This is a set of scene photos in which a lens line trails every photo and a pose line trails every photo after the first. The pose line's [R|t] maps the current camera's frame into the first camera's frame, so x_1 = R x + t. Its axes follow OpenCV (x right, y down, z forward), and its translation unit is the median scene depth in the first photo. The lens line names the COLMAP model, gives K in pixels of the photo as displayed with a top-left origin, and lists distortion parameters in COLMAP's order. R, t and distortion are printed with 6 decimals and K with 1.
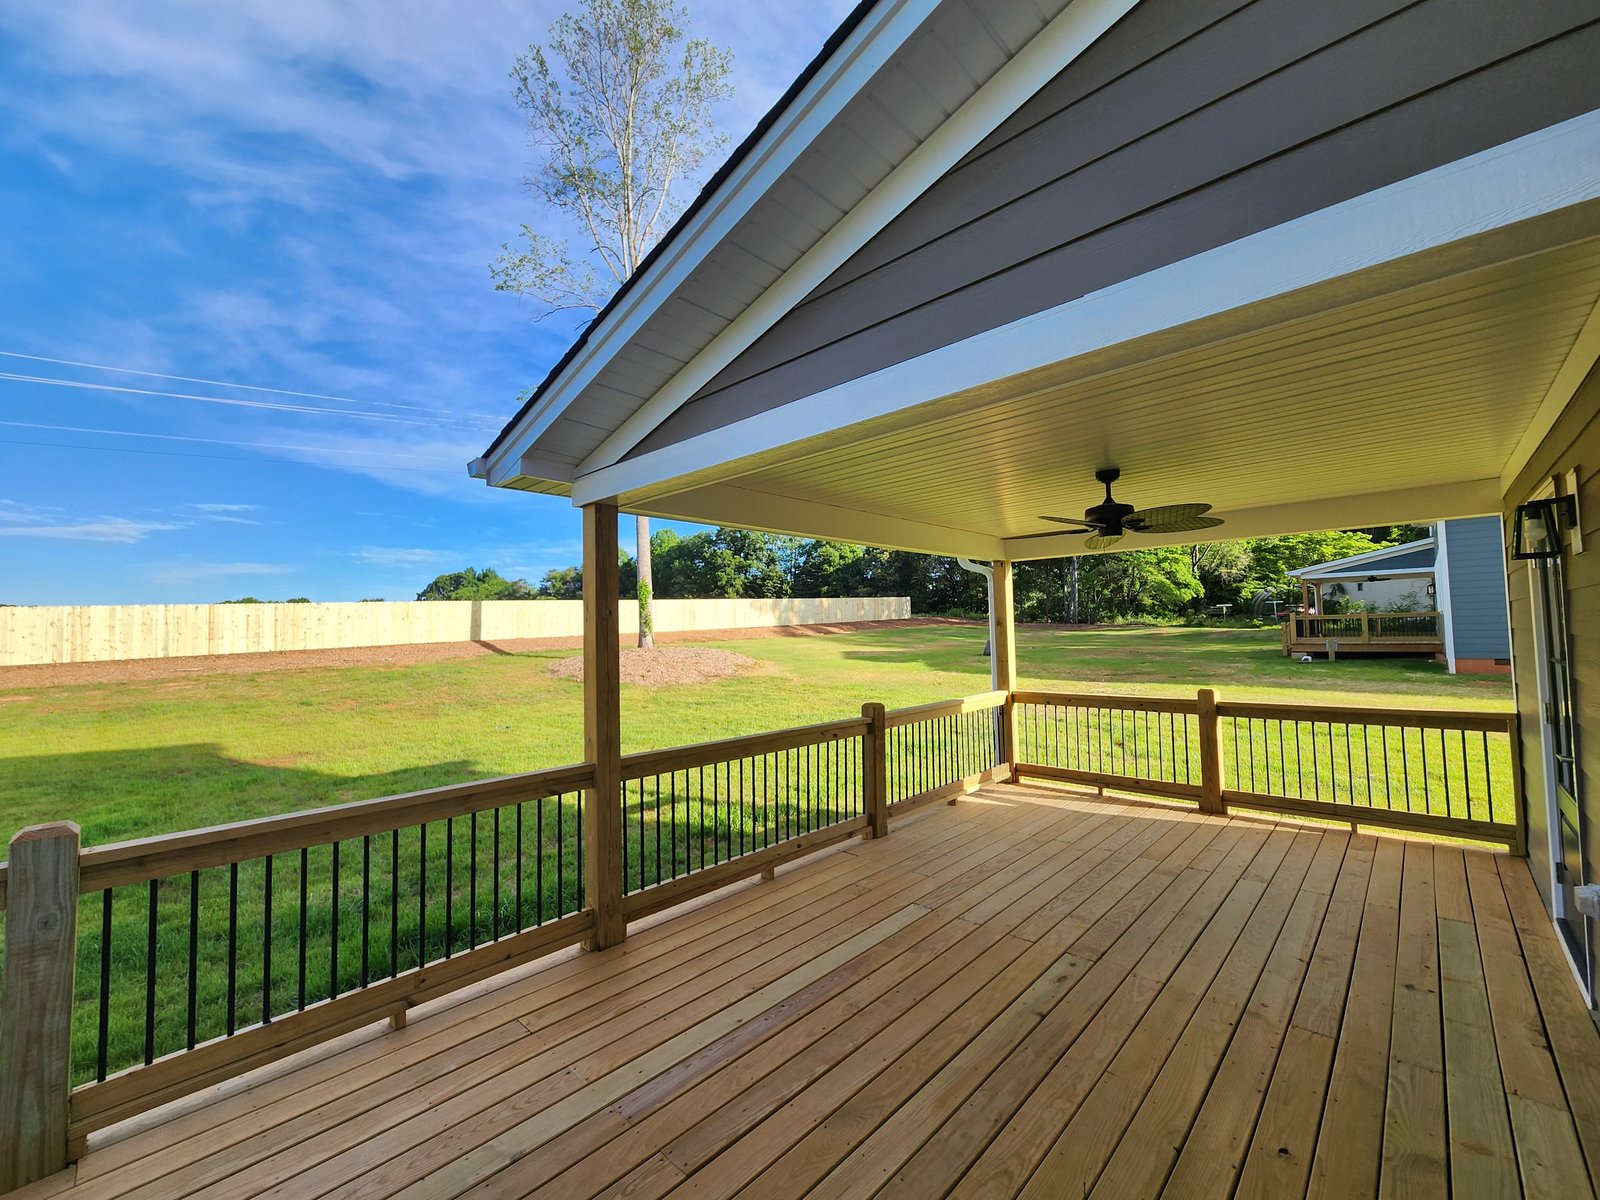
lens RADIAL K [[652.3, 0, 809.7], [0, 652.3, 595.0], [0, 0, 1]] dist [0.003302, 0.000488]
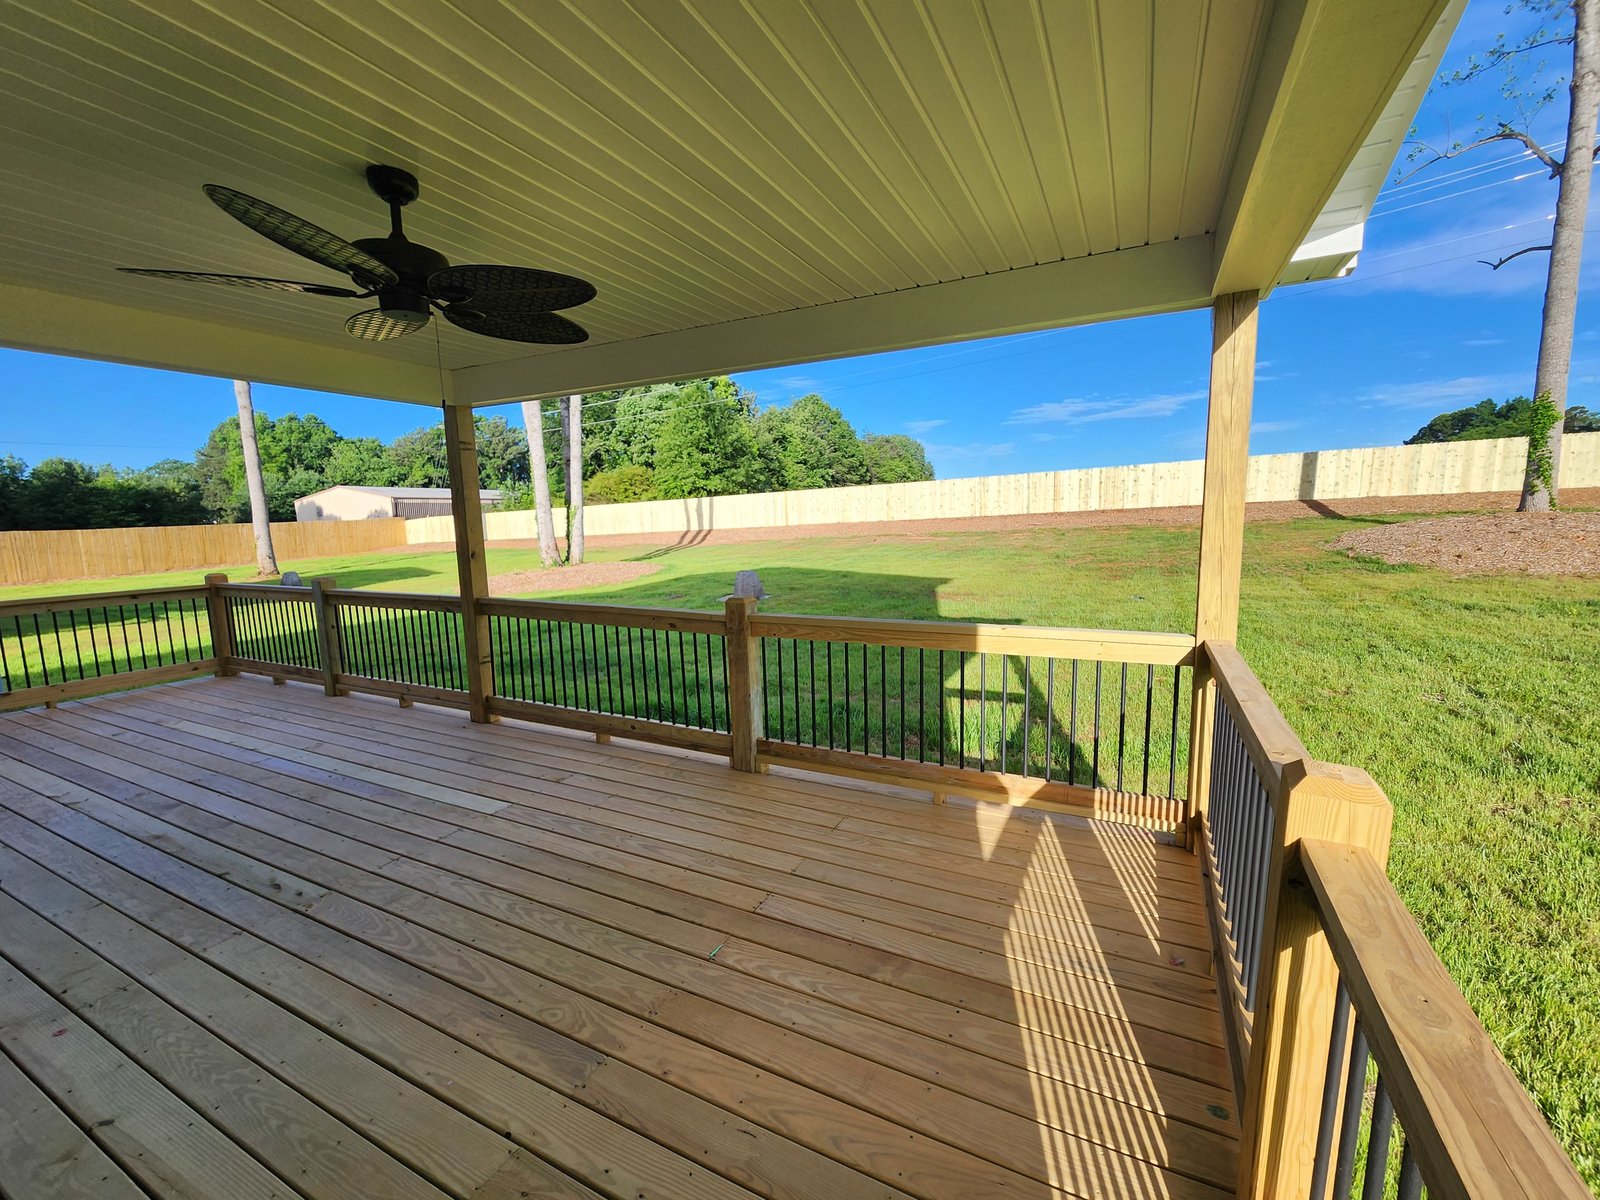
lens RADIAL K [[652.3, 0, 812.2], [0, 652.3, 610.6], [0, 0, 1]] dist [0.003302, 0.000488]
pose [[0.288279, 0.159271, -0.944208, 0.169792], [0.070116, 0.979912, 0.186701, 0.009187], [0.954976, -0.120026, 0.271320, 0.181292]]
